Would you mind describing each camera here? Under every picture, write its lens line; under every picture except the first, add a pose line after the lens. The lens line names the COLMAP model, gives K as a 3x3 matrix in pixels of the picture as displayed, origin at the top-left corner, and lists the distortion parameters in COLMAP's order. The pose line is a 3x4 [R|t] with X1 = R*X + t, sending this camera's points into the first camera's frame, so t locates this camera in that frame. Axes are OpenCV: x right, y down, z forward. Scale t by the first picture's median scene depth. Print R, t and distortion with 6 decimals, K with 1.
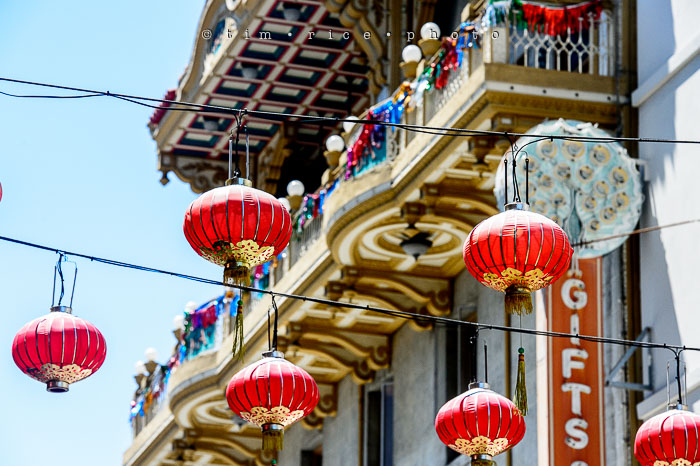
lens RADIAL K [[2859.9, 0, 350.0], [0, 2859.9, 233.0], [0, 0, 1]] dist [0.127556, 1.123918]
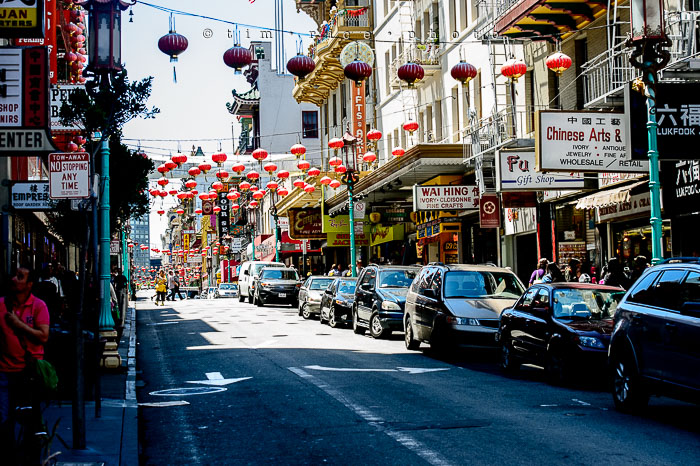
lens RADIAL K [[1478.3, 0, 350.0], [0, 1478.3, 233.0], [0, 0, 1]] dist [-0.032199, 0.238872]
pose [[0.987483, -0.051070, -0.149231, 0.268034], [0.089713, 0.960039, 0.265097, -0.245148], [0.129729, -0.275167, 0.952604, -0.829800]]
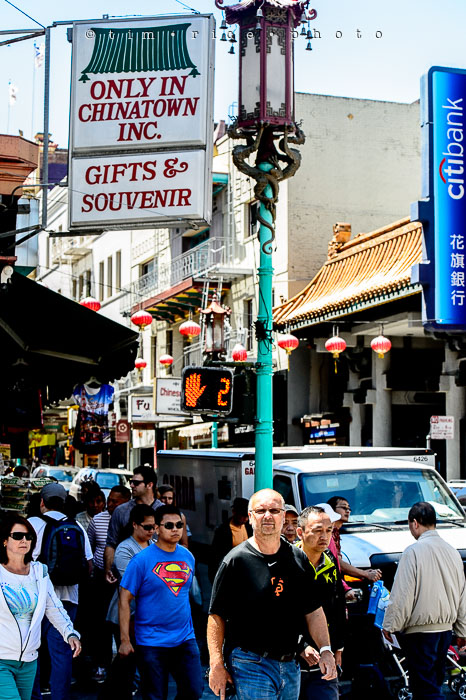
lens RADIAL K [[1478.3, 0, 233.0], [0, 1478.3, 350.0], [0, 0, 1]] dist [-0.032199, 0.238872]
pose [[0.999673, -0.012076, 0.022524, 0.298438], [0.006797, 0.975201, 0.221215, -0.444865], [-0.024637, -0.220989, 0.974965, -1.451090]]
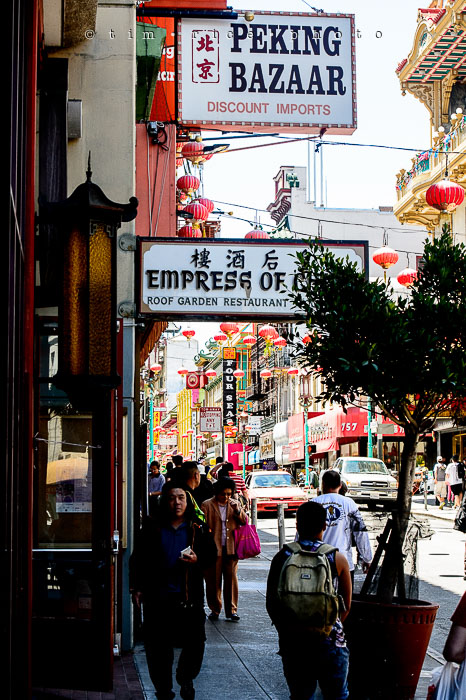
lens RADIAL K [[1478.3, 0, 233.0], [0, 1478.3, 350.0], [0, 0, 1]] dist [-0.032199, 0.238872]
pose [[0.983970, -0.039108, -0.173993, 0.003052], [0.077460, 0.972541, 0.219461, -0.099621], [0.160632, -0.229421, 0.959981, -0.306770]]
